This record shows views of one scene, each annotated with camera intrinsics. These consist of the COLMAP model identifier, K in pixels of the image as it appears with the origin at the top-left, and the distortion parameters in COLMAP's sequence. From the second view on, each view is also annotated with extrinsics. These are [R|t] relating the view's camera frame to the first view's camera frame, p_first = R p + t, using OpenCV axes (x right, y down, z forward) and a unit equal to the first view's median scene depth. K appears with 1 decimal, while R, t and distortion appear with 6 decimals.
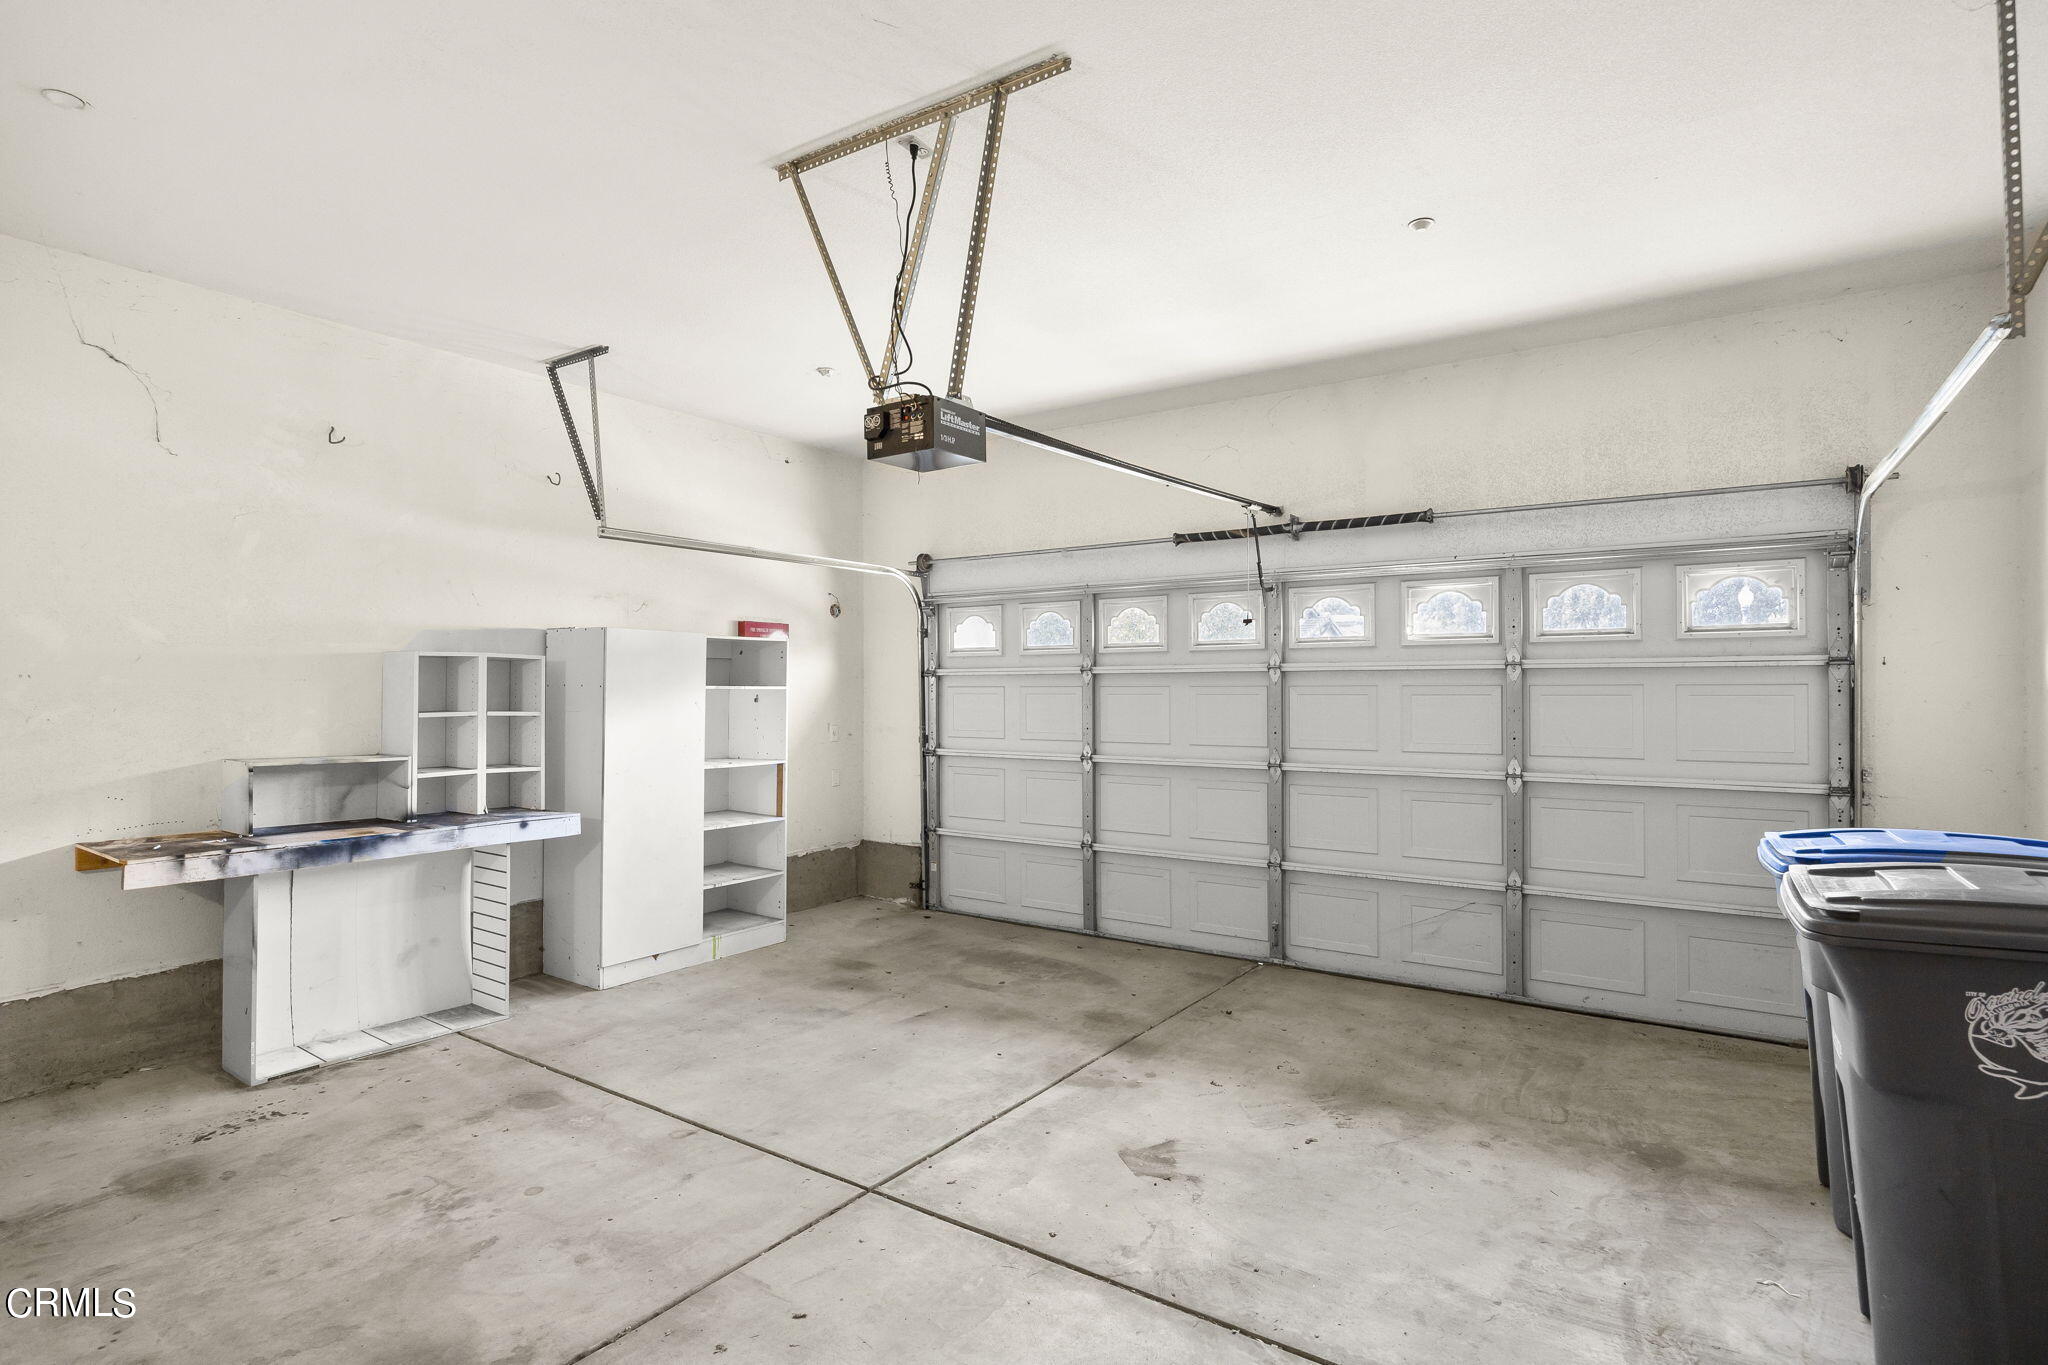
lens RADIAL K [[1004.0, 0, 1032.5], [0, 1004.0, 673.4], [0, 0, 1]] dist [-0.009864, -0.000359]
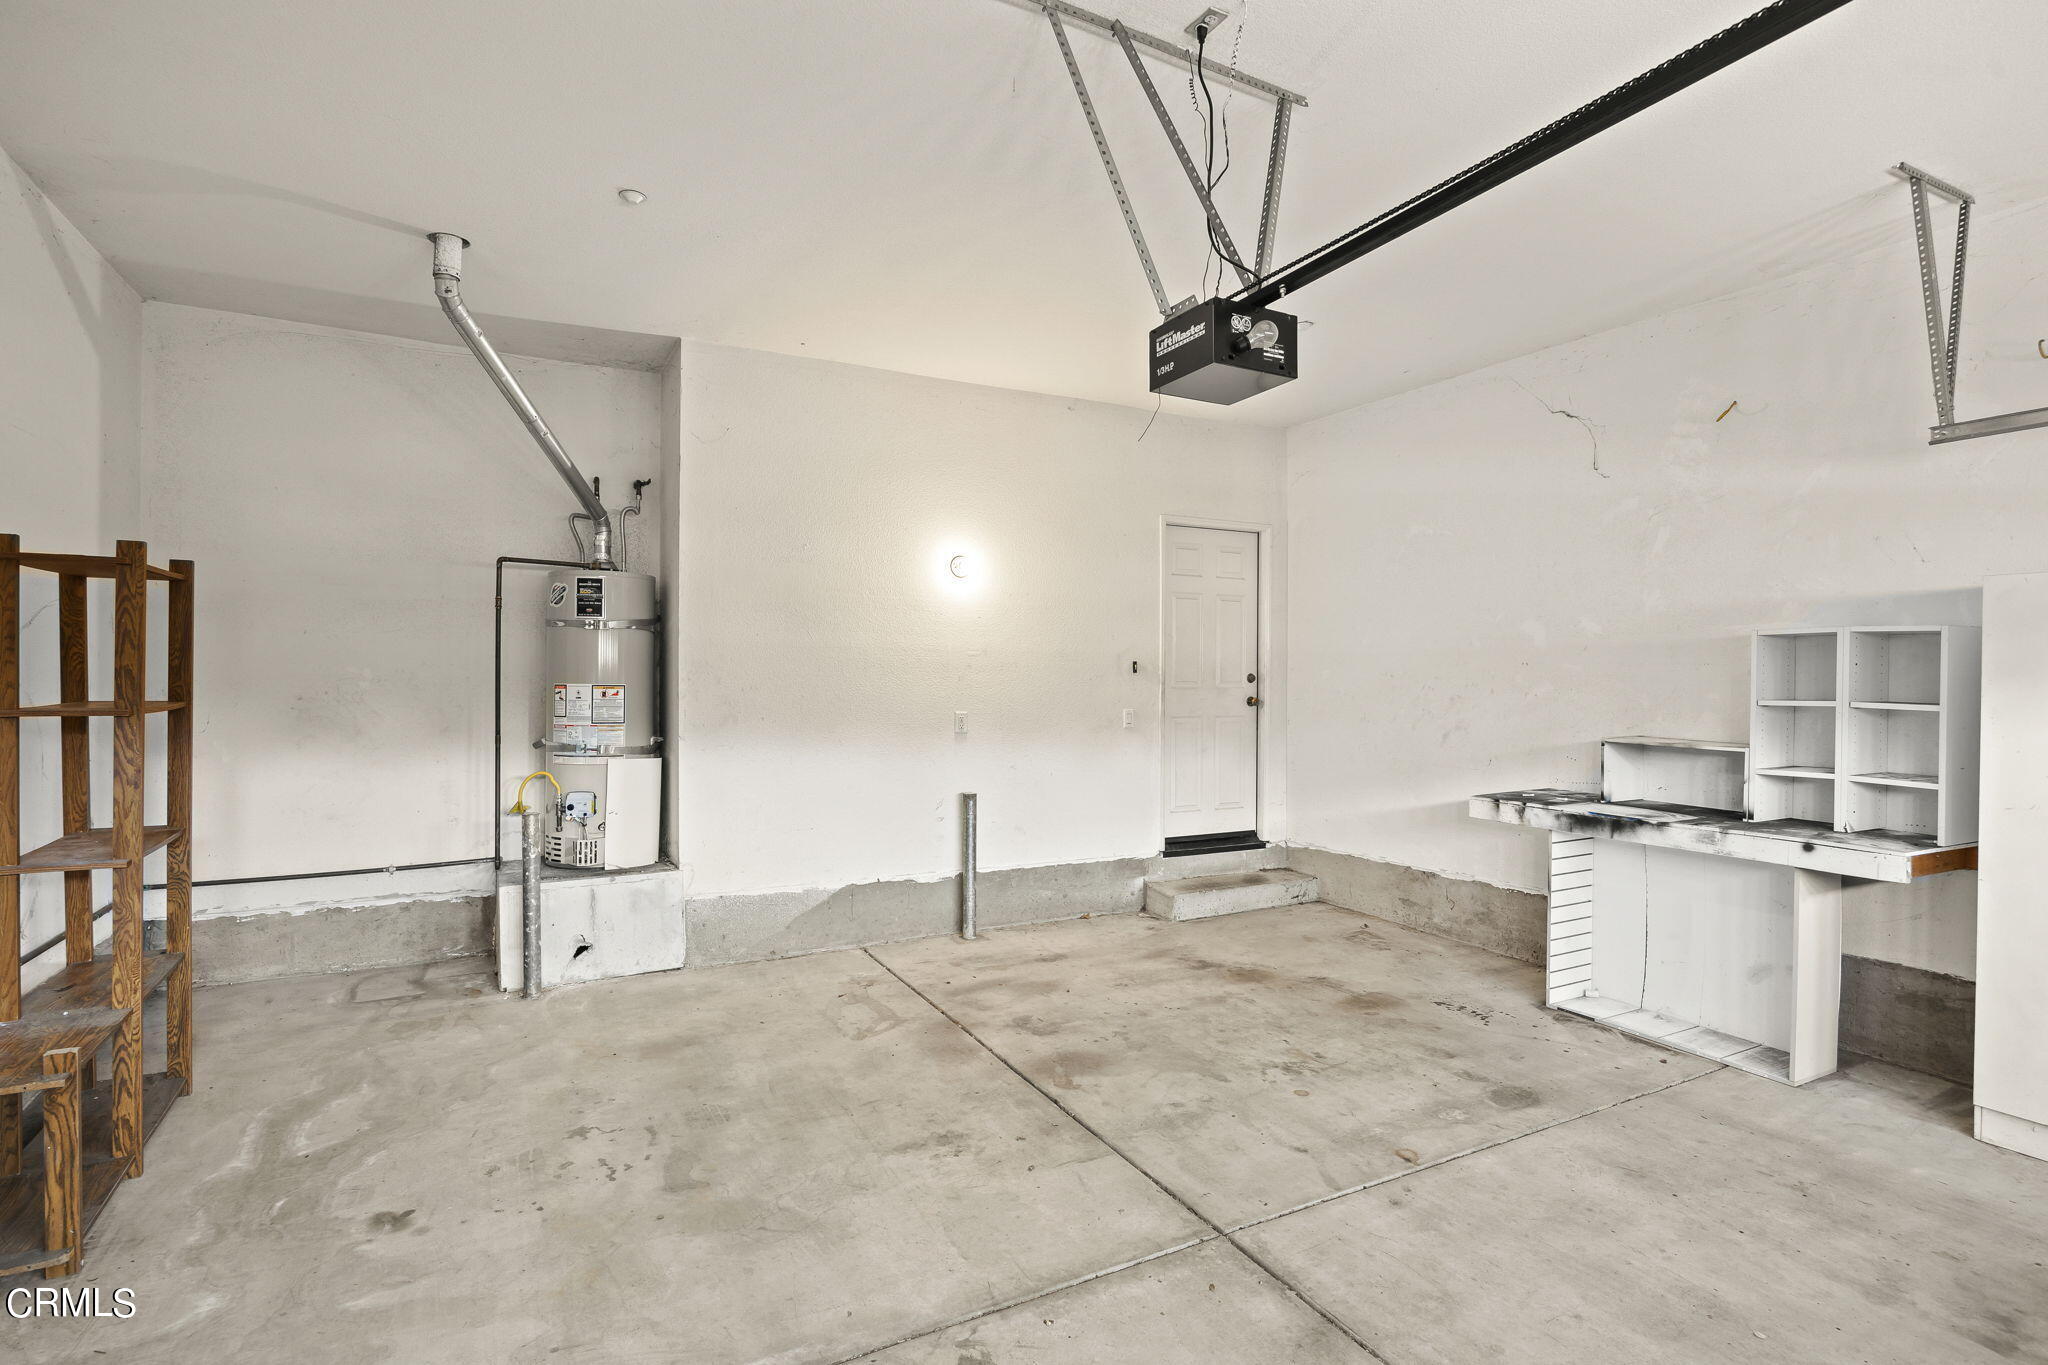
lens RADIAL K [[1004.0, 0, 1032.5], [0, 1004.0, 673.4], [0, 0, 1]] dist [-0.009864, -0.000359]
pose [[-0.464563, -0.003593, -0.885533, 0.540963], [0.007646, 0.999938, -0.008068, 0.020971], [0.885507, -0.010519, -0.464507, 0.979965]]
